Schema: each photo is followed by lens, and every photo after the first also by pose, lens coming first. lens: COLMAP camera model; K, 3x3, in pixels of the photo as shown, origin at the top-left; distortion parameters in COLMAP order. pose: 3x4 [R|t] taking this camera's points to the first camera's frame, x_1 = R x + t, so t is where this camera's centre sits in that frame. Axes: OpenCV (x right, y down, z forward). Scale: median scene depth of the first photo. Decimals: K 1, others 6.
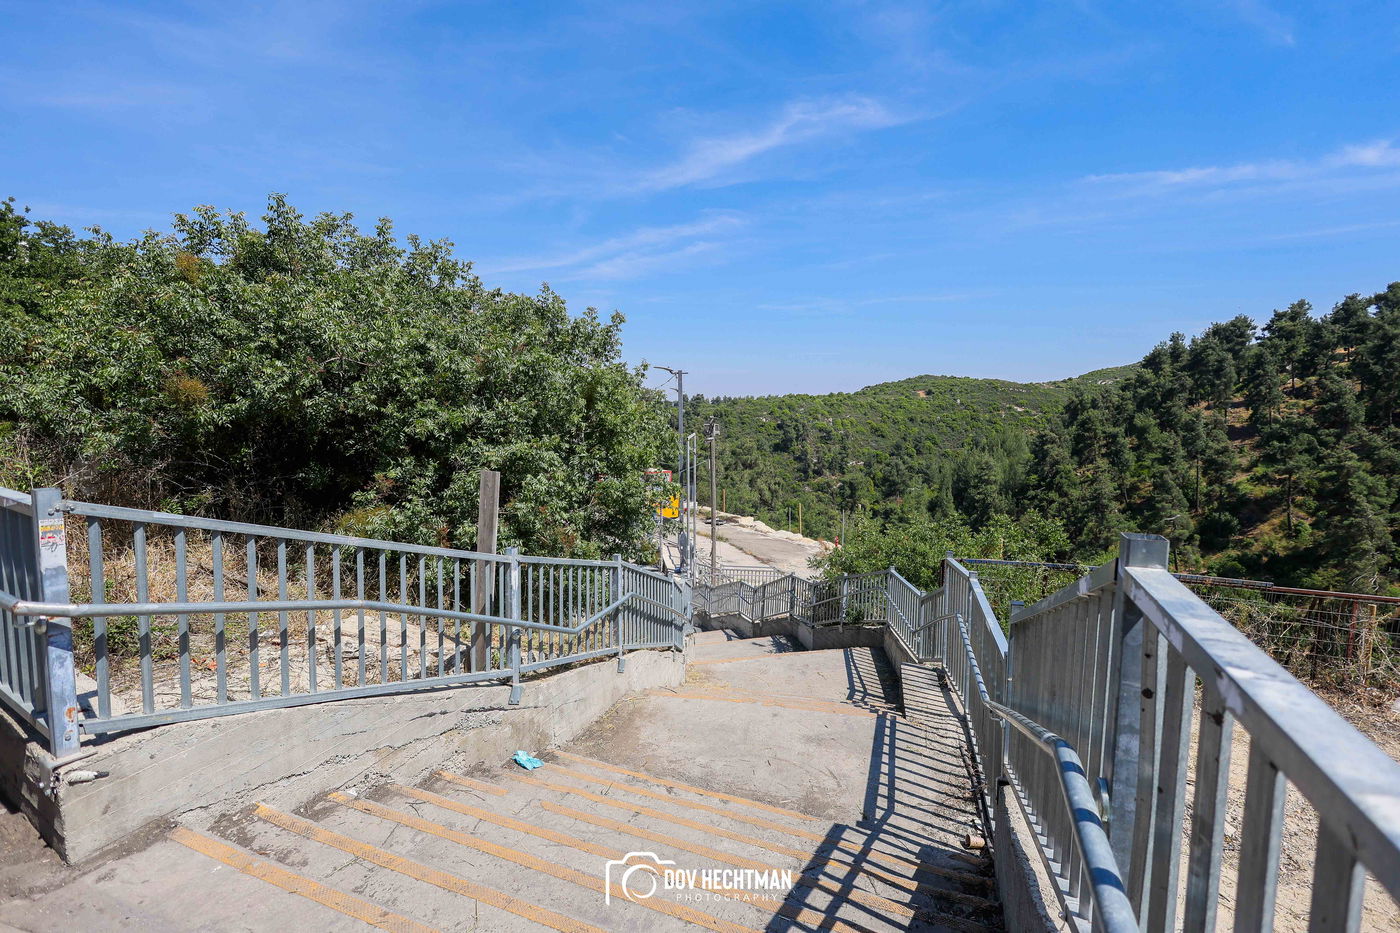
lens RADIAL K [[644.6, 0, 709.3], [0, 644.6, 463.7], [0, 0, 1]] dist [0.000450, 0.000277]
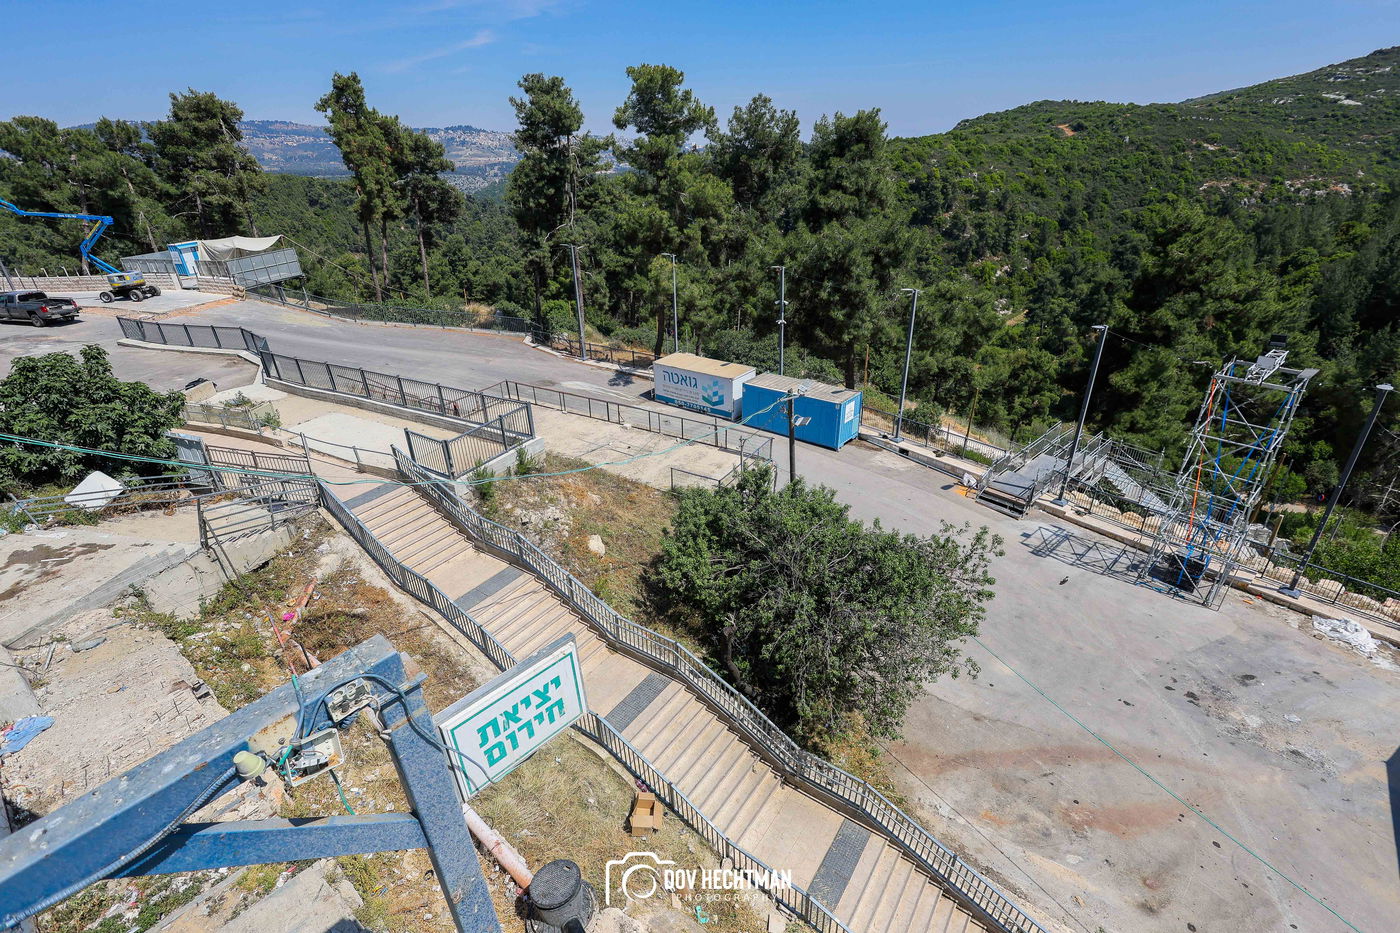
lens RADIAL K [[632.9, 0, 694.6], [0, 632.9, 467.1], [0, 0, 1]] dist [0.000708, 0.000409]
pose [[0.999223, -0.032075, -0.022913, -0.155946], [0.038286, 0.928038, 0.370513, -0.040521], [0.009379, -0.371102, 0.928545, 0.177169]]
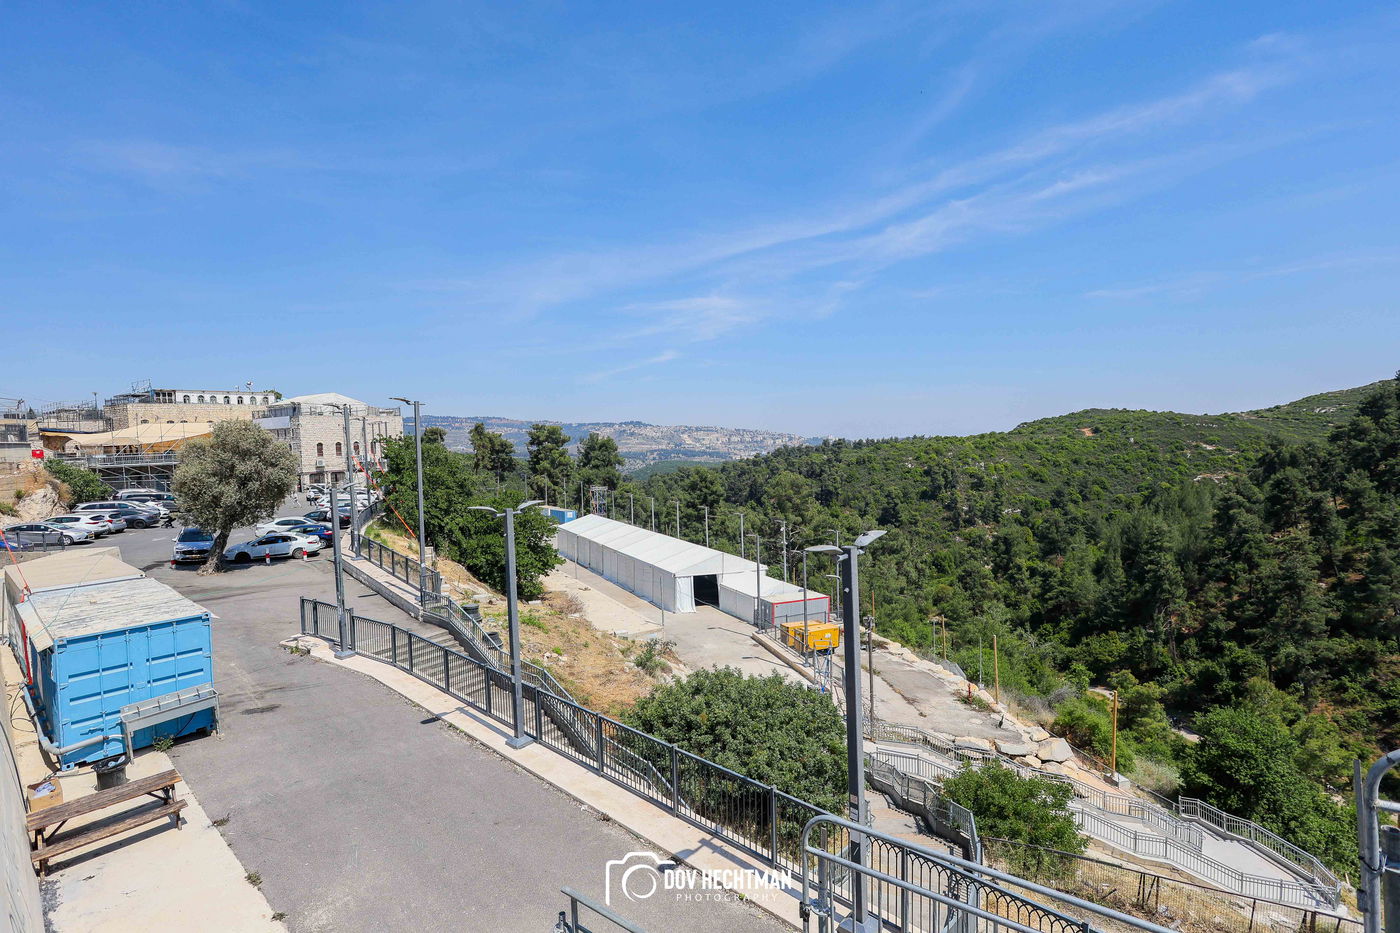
lens RADIAL K [[645.6, 0, 703.5], [0, 645.6, 464.3], [0, 0, 1]] dist [0.003042, -0.000071]
pose [[0.974618, -0.018235, -0.223129, -0.001808], [0.006673, 0.998601, -0.052462, -0.022584], [0.223773, 0.049641, 0.973376, -0.031766]]
